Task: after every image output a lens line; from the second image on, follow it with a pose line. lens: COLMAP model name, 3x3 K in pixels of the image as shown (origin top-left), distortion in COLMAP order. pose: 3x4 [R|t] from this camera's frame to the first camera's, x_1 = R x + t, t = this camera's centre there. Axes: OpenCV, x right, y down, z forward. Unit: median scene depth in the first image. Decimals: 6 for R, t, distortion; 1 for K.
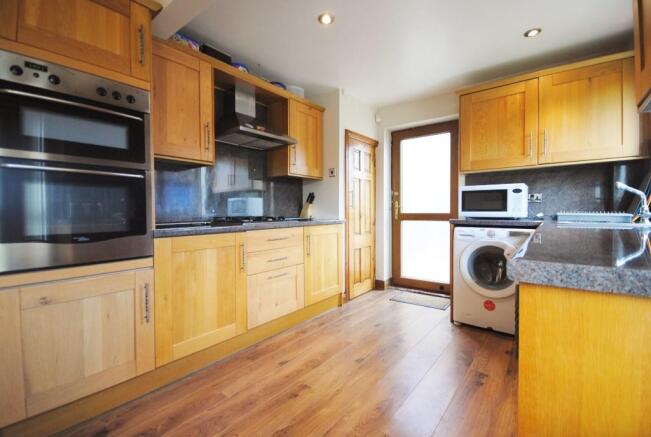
lens RADIAL K [[289.5, 0, 328.9], [0, 289.5, 217.9], [0, 0, 1]] dist [-0.000939, -0.000543]
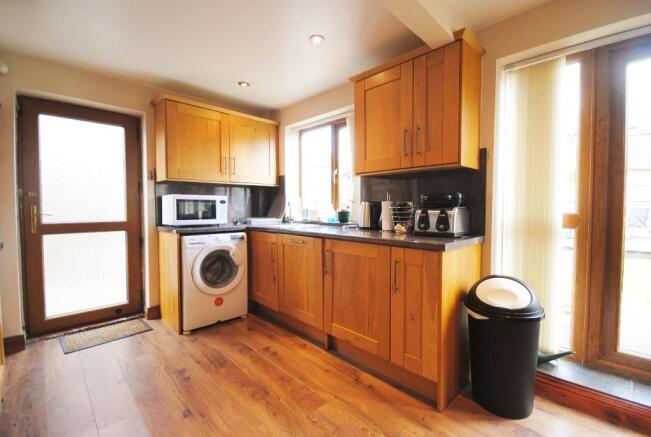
lens RADIAL K [[289.5, 0, 328.9], [0, 289.5, 217.9], [0, 0, 1]] dist [-0.000939, -0.000543]
pose [[0.122374, -0.028246, 0.992082, -0.490883], [0.025342, 0.999358, 0.025327, -0.044351], [-0.992160, 0.022042, 0.123012, 0.395579]]
